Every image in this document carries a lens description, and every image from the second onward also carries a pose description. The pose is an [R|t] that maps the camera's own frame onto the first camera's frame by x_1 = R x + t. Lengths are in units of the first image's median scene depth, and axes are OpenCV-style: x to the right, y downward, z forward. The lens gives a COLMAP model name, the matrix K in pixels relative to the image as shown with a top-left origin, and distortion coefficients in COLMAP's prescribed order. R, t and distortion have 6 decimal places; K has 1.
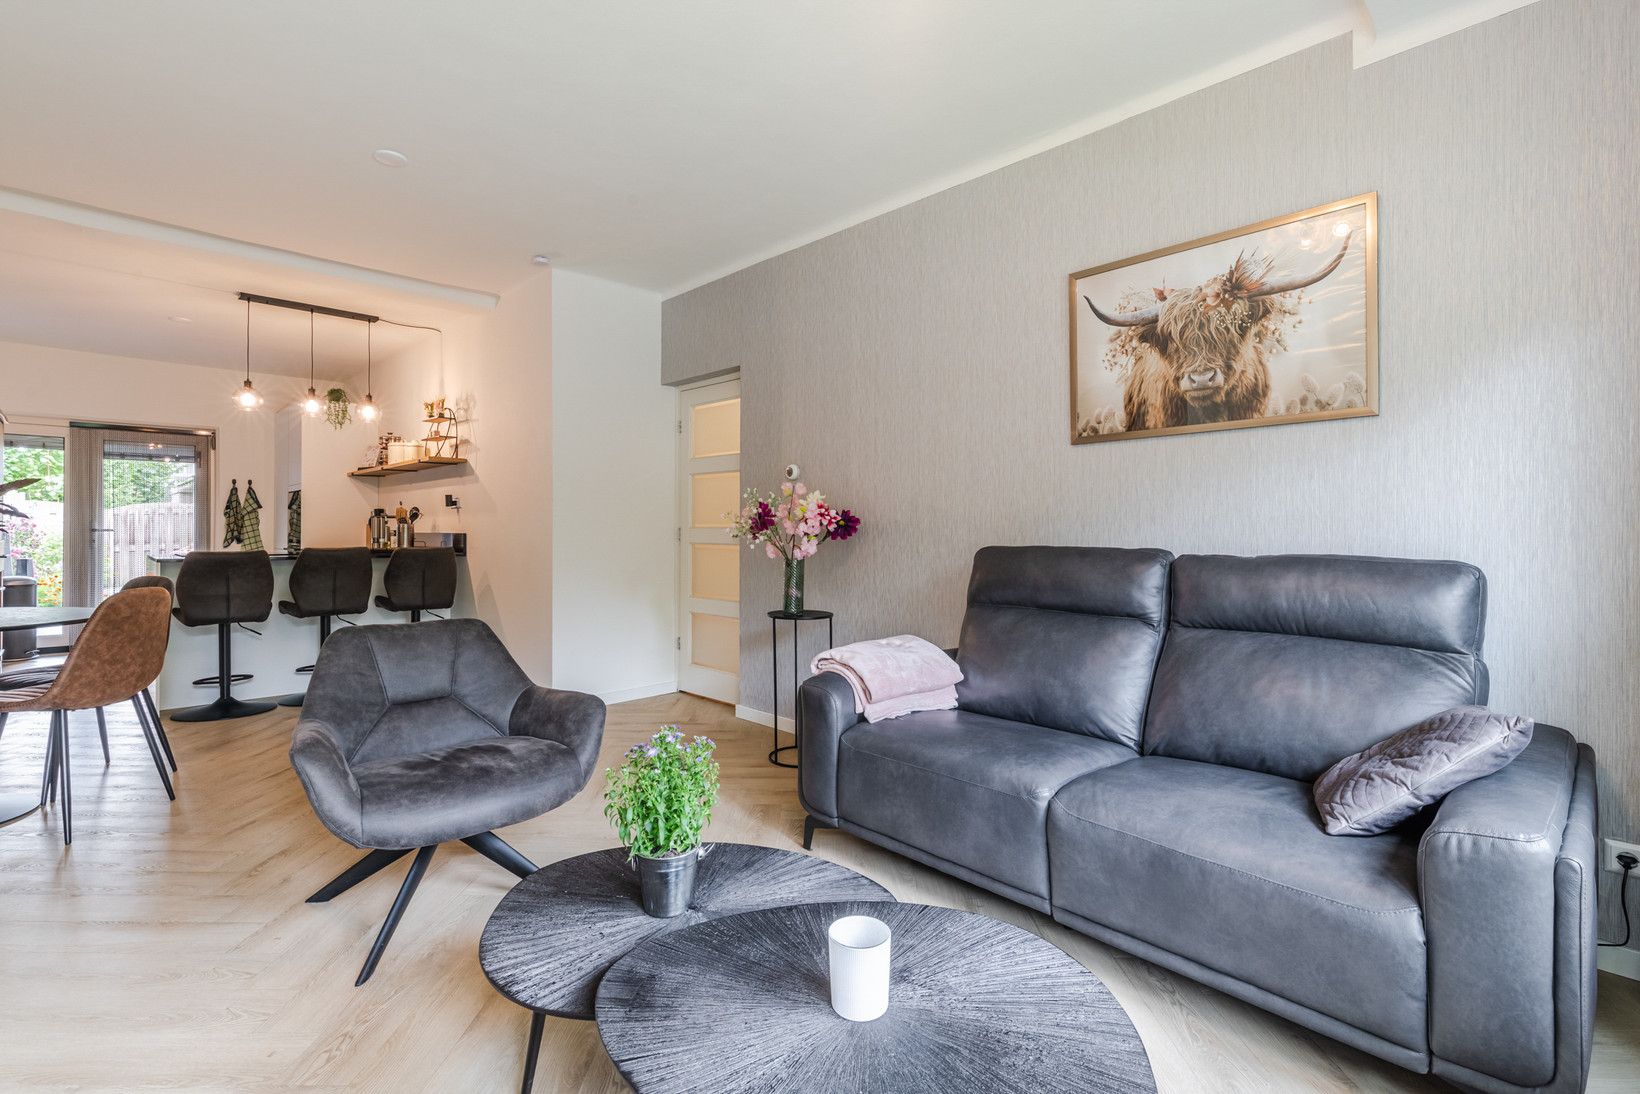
lens RADIAL K [[749.1, 0, 832.9], [0, 749.1, 532.6], [0, 0, 1]] dist [0.004540, 0.000503]
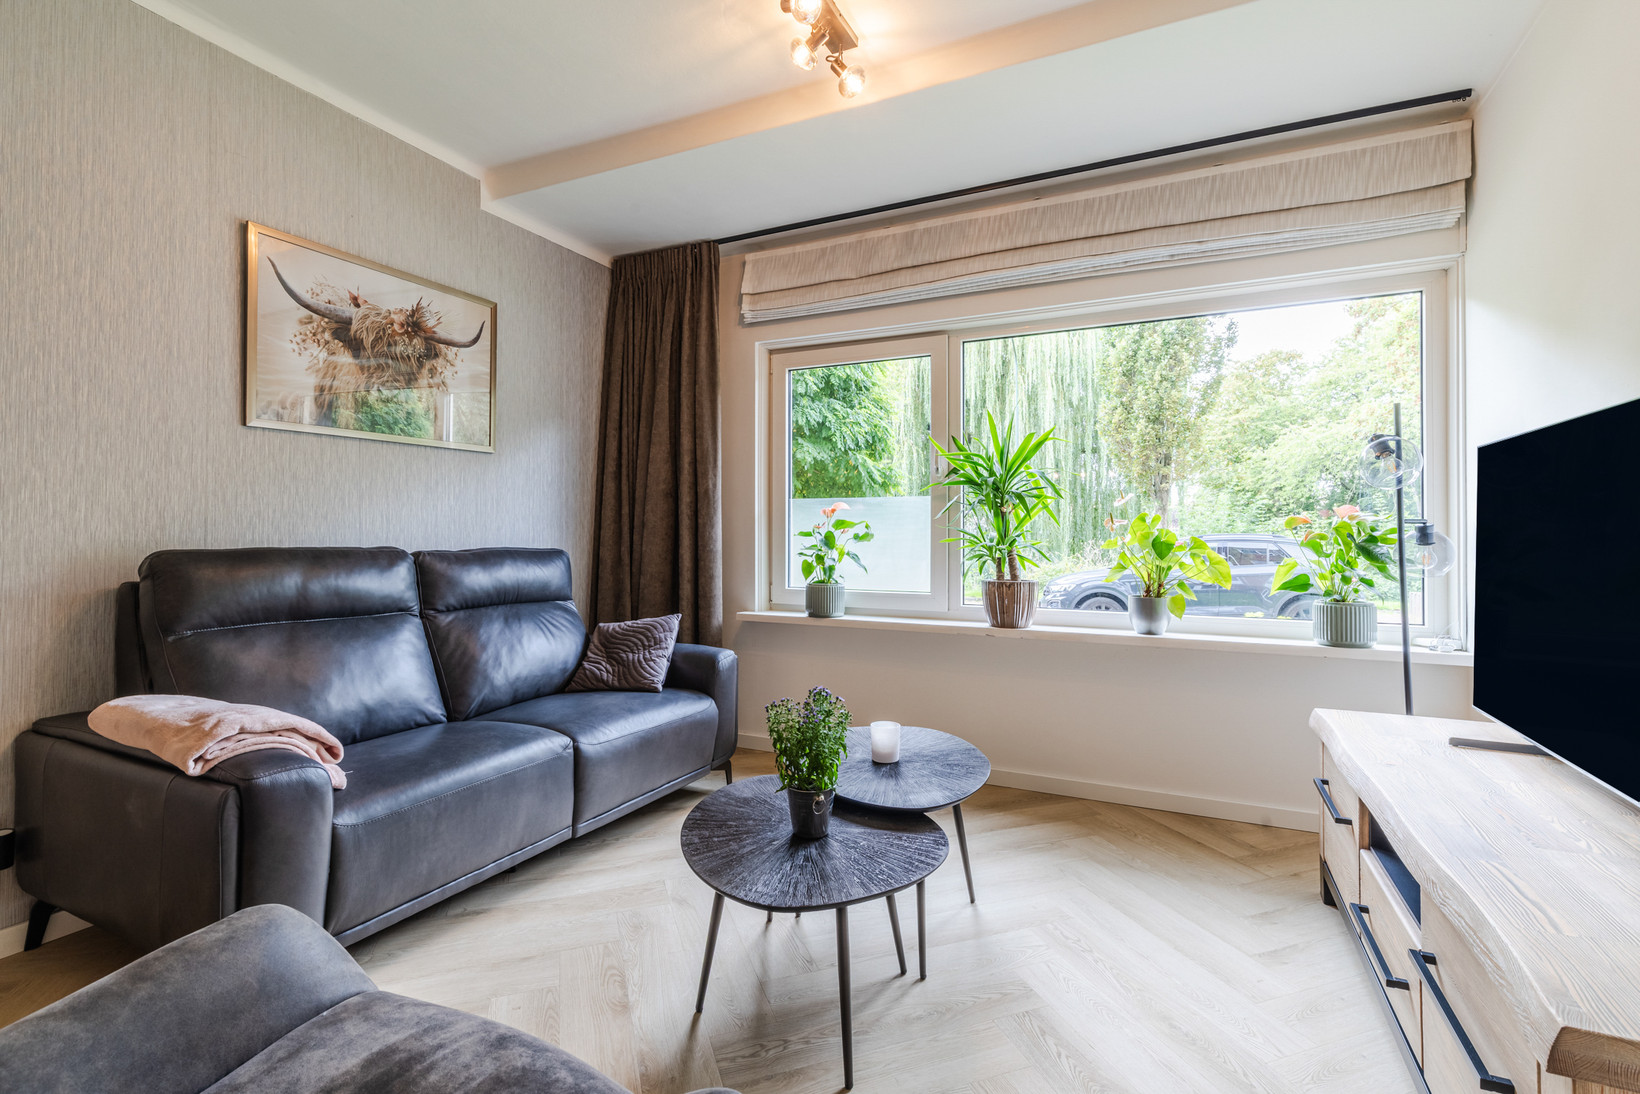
lens RADIAL K [[745.4, 0, 822.4], [0, 745.4, 527.8], [0, 0, 1]] dist [0.012015, -0.000606]
pose [[-0.332769, 0.004859, 0.942996, -0.337054], [-0.004001, 0.999970, -0.006564, -0.000377], [-0.943000, -0.005957, -0.332739, 0.333551]]
